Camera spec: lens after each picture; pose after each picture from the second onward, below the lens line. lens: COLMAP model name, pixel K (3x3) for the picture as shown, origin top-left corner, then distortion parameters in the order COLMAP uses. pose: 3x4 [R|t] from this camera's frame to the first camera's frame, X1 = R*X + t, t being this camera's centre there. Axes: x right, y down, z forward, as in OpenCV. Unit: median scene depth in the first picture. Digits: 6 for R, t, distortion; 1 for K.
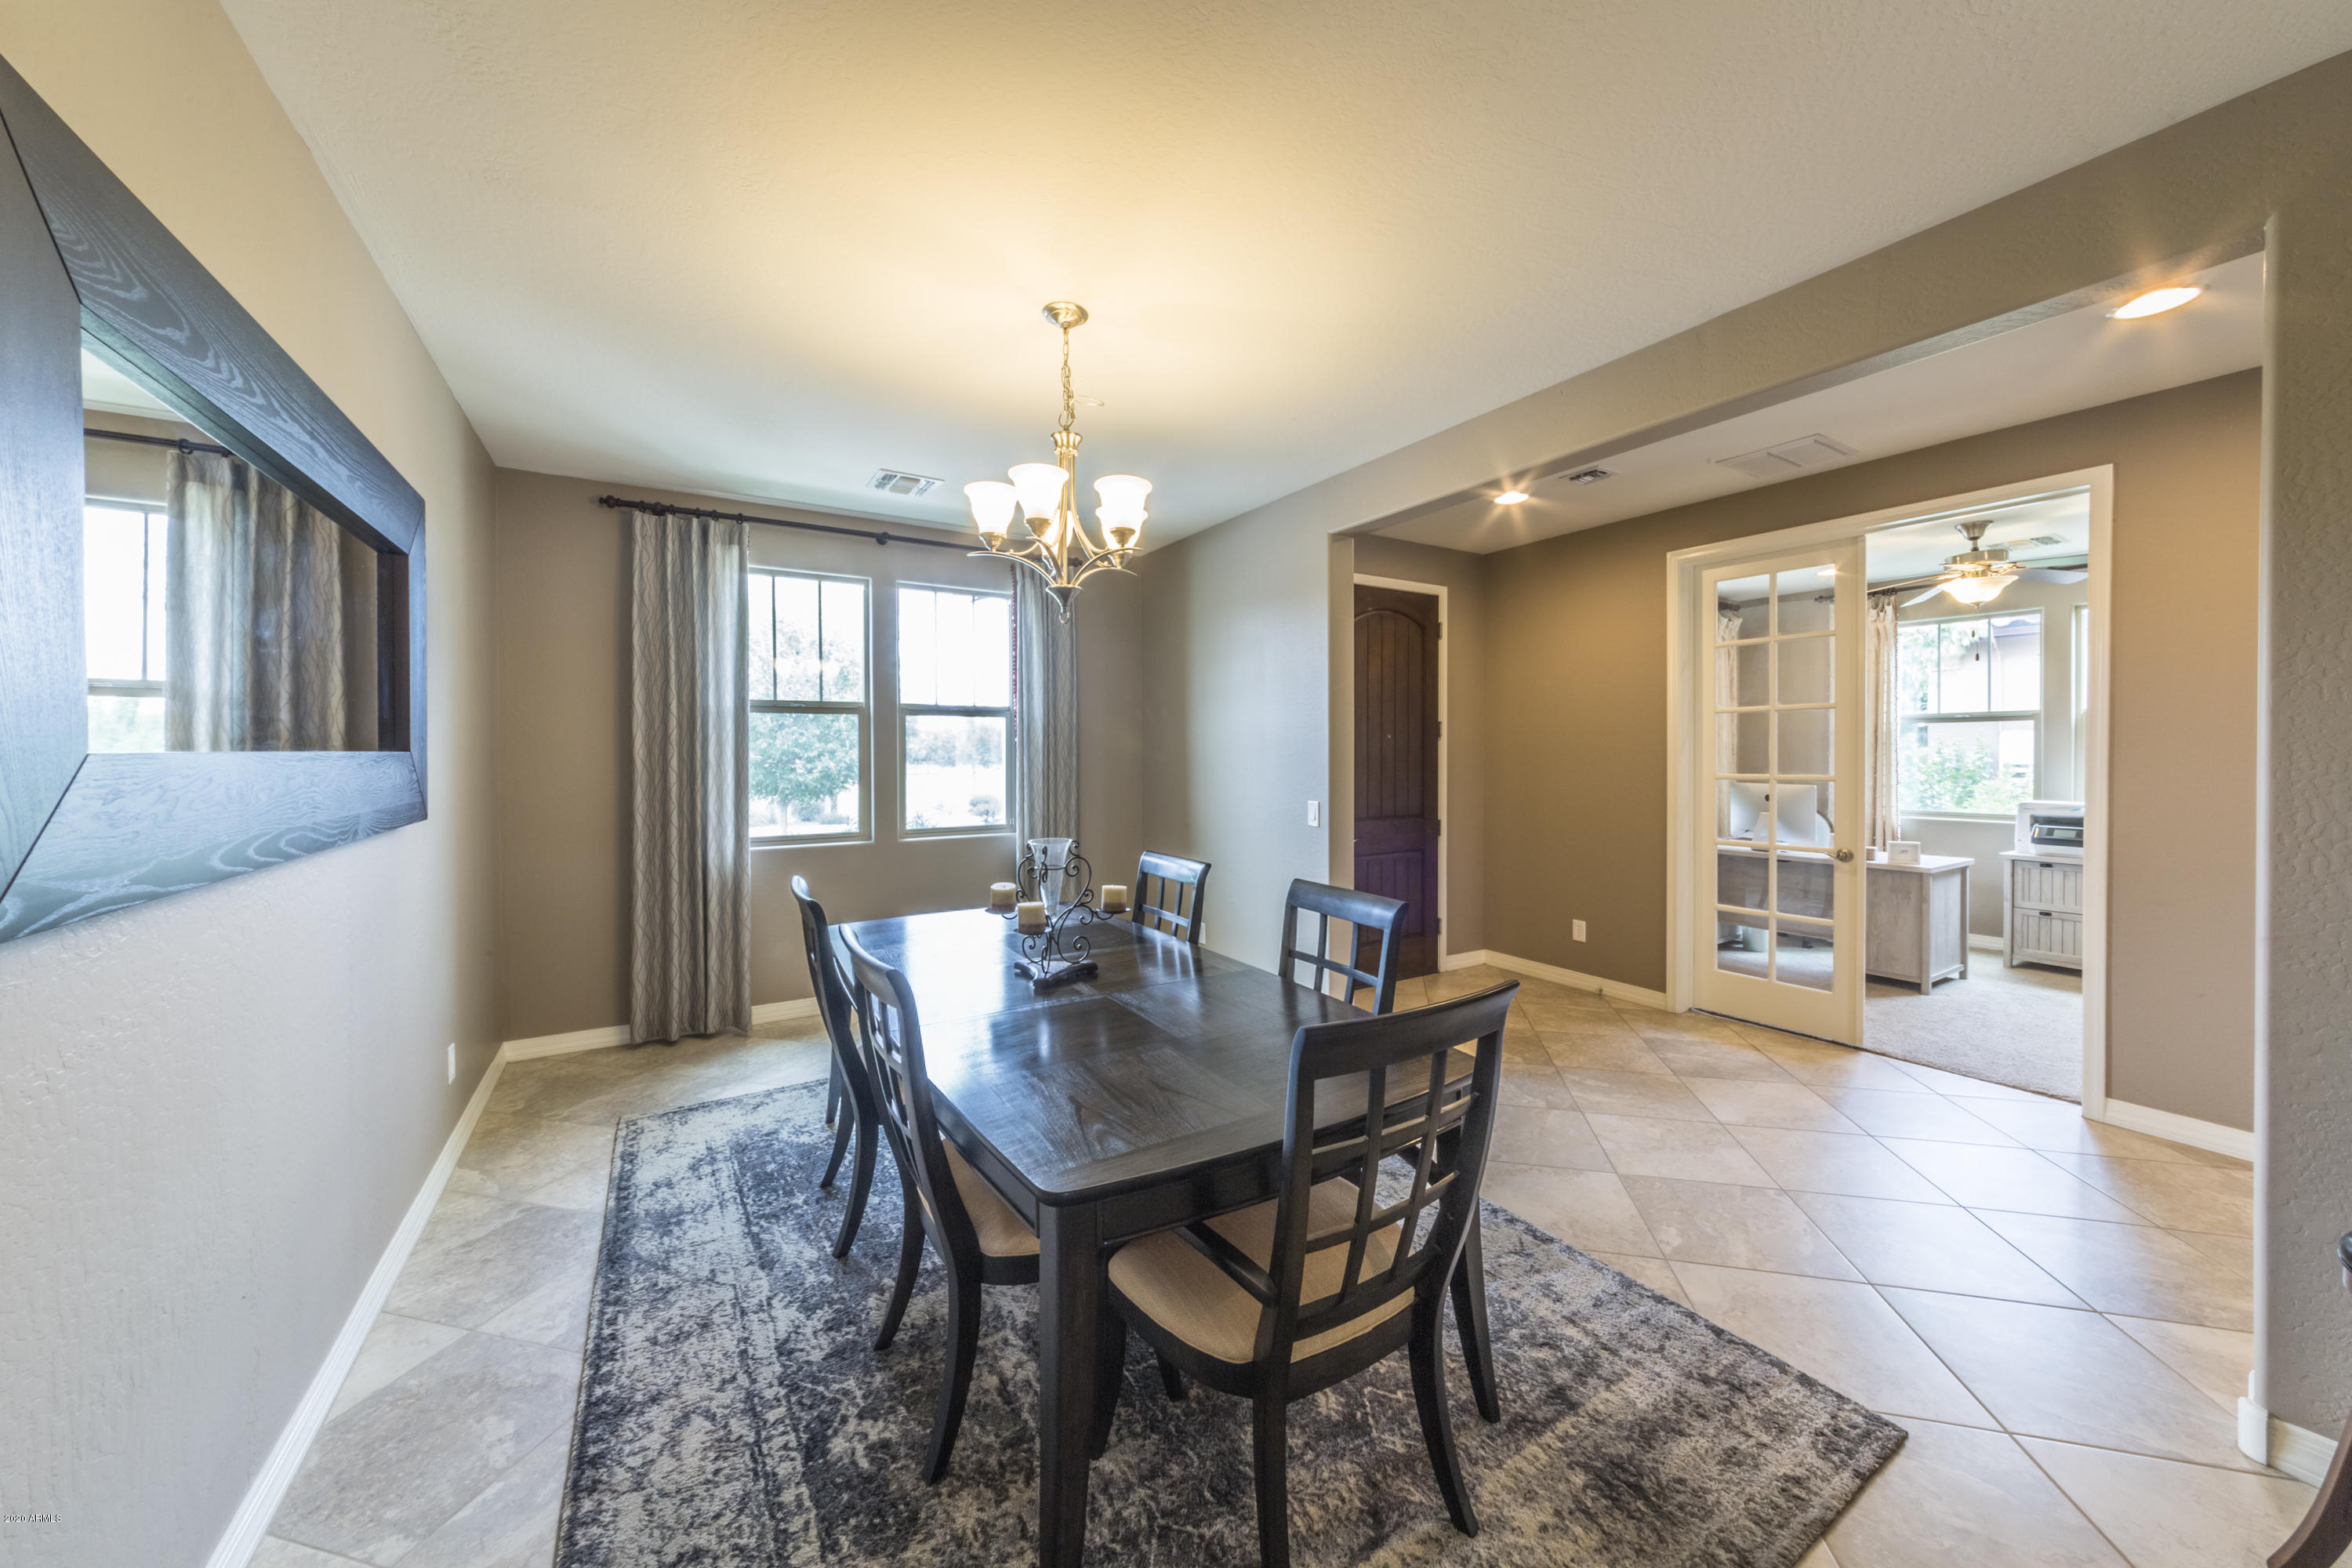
lens RADIAL K [[832.8, 0, 1177.7], [0, 832.8, 769.7], [0, 0, 1]] dist [-0.002749, -0.000101]
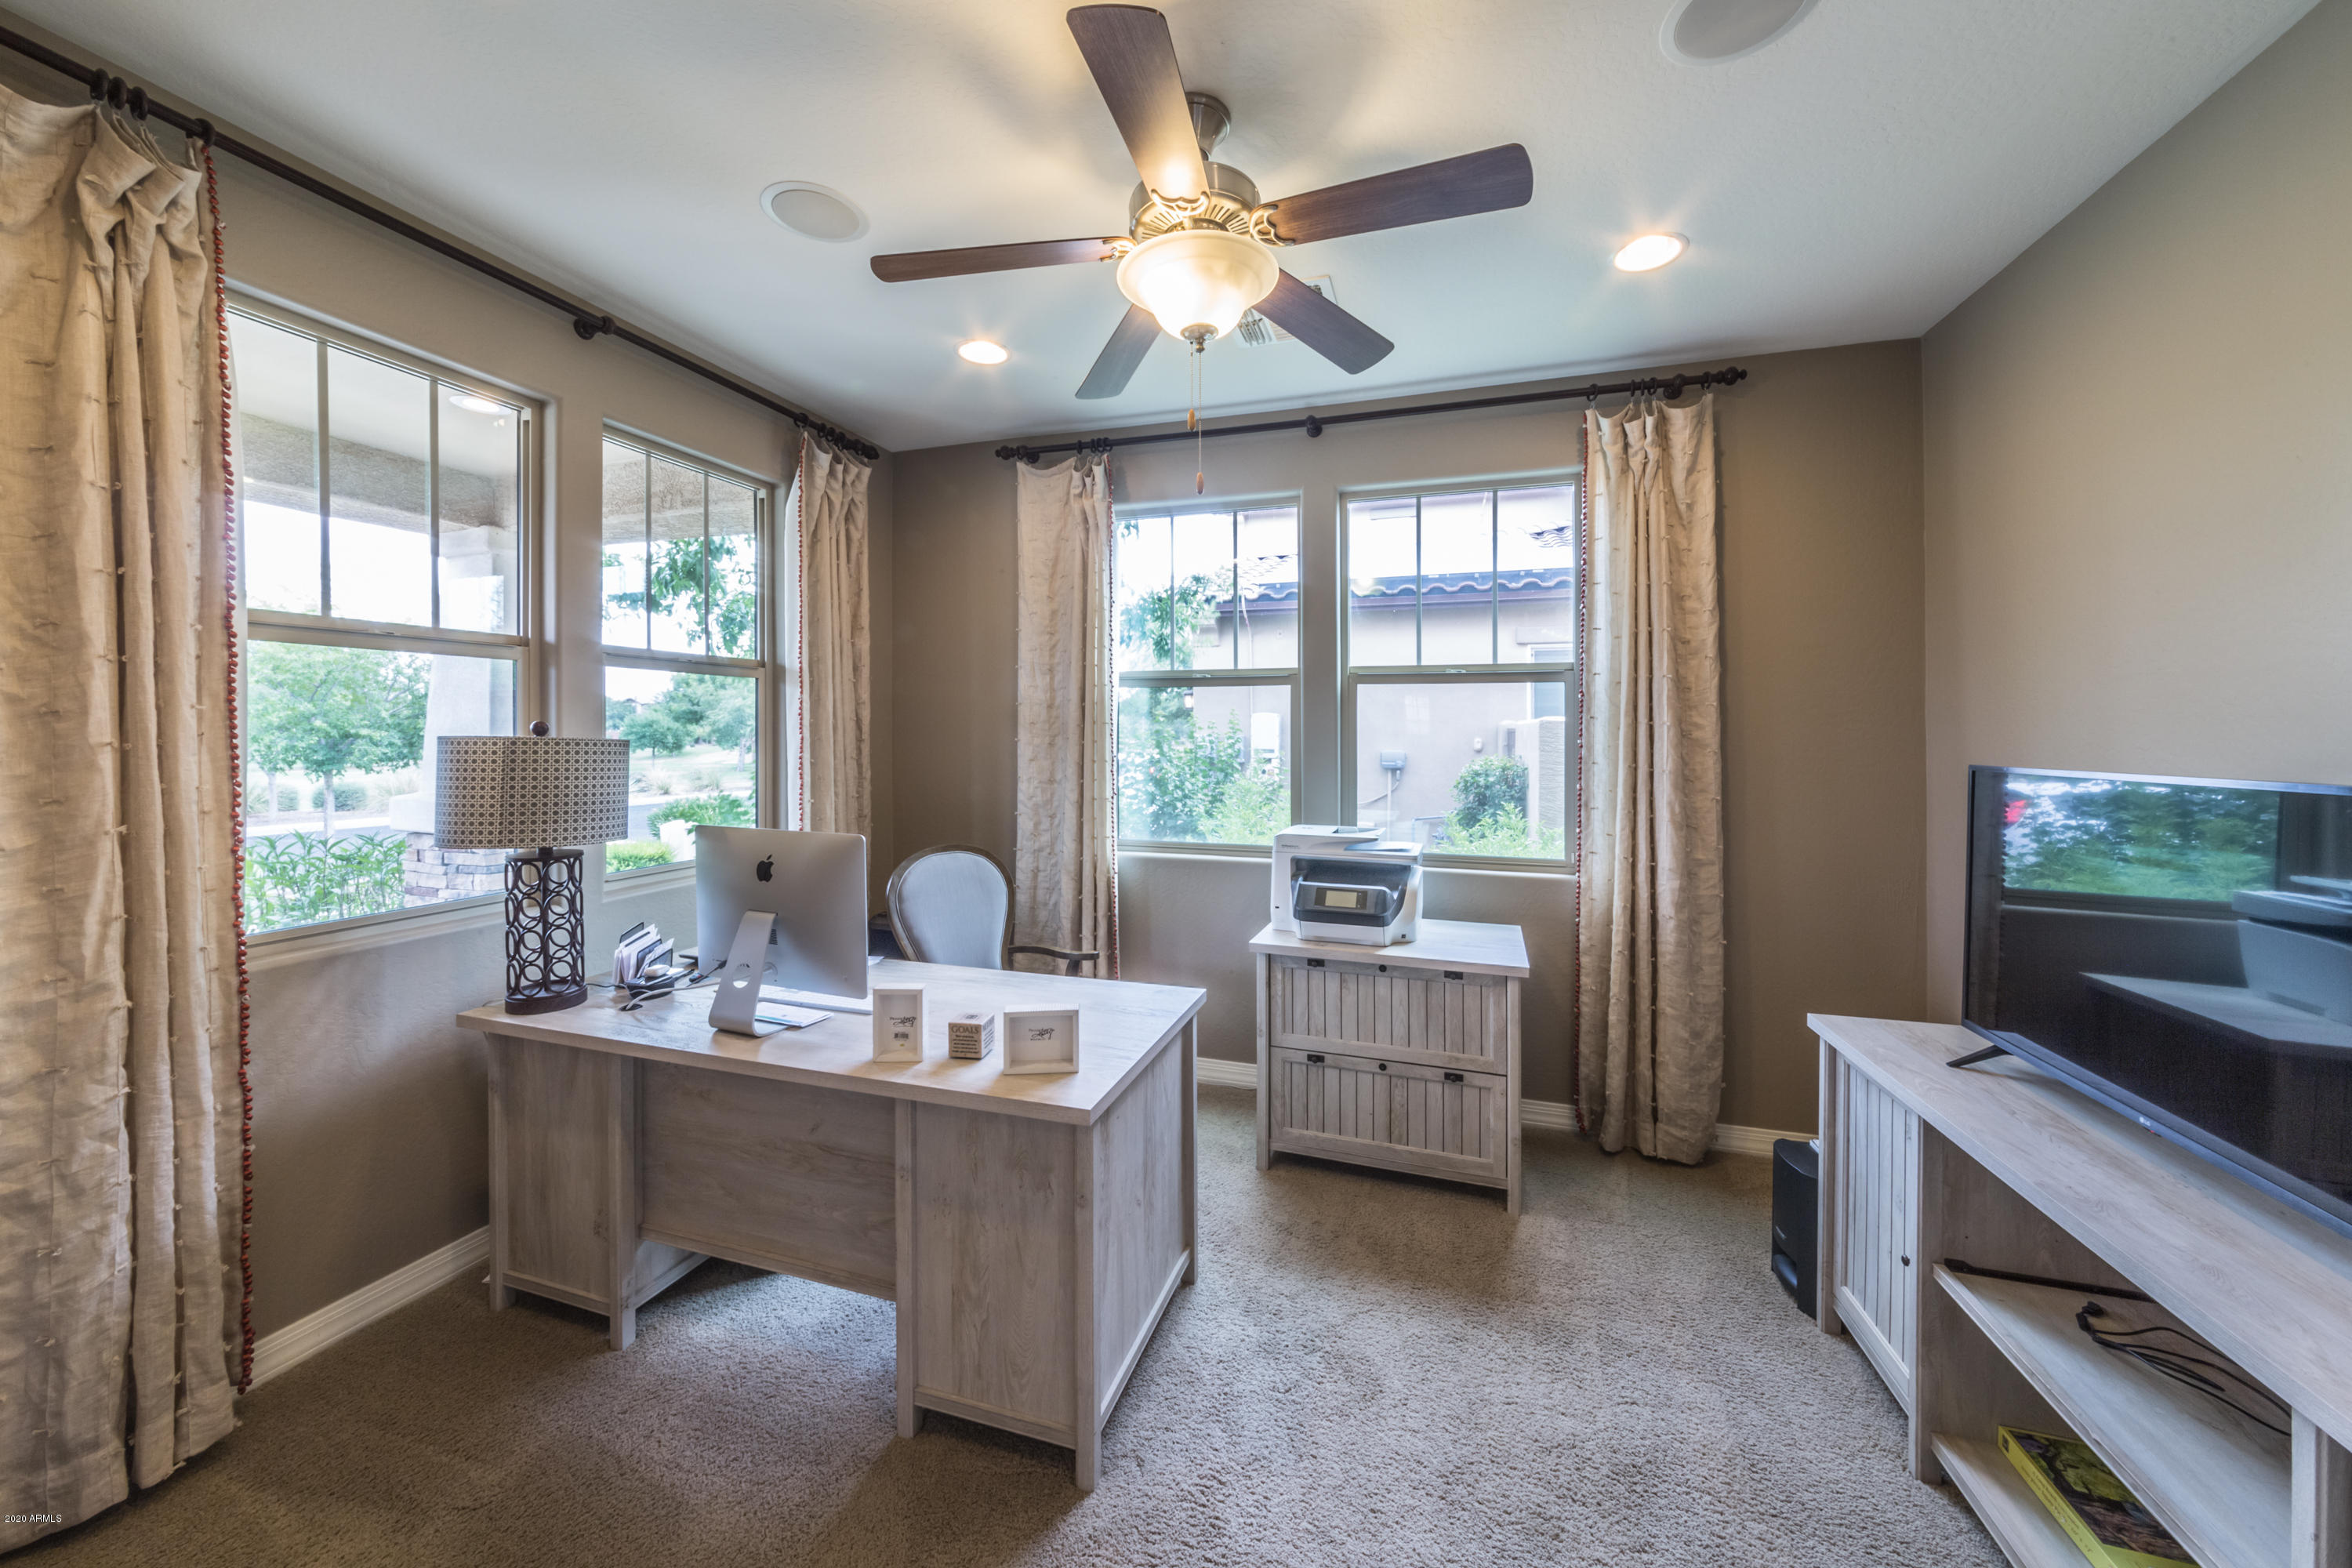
lens RADIAL K [[832.8, 0, 1177.7], [0, 832.8, 769.7], [0, 0, 1]] dist [-0.002749, -0.000101]
pose [[0.770940, -0.024269, 0.636445, 0.494568], [0.012427, 0.999657, 0.023066, -0.010701], [-0.636786, -0.009874, 0.770977, 0.496176]]
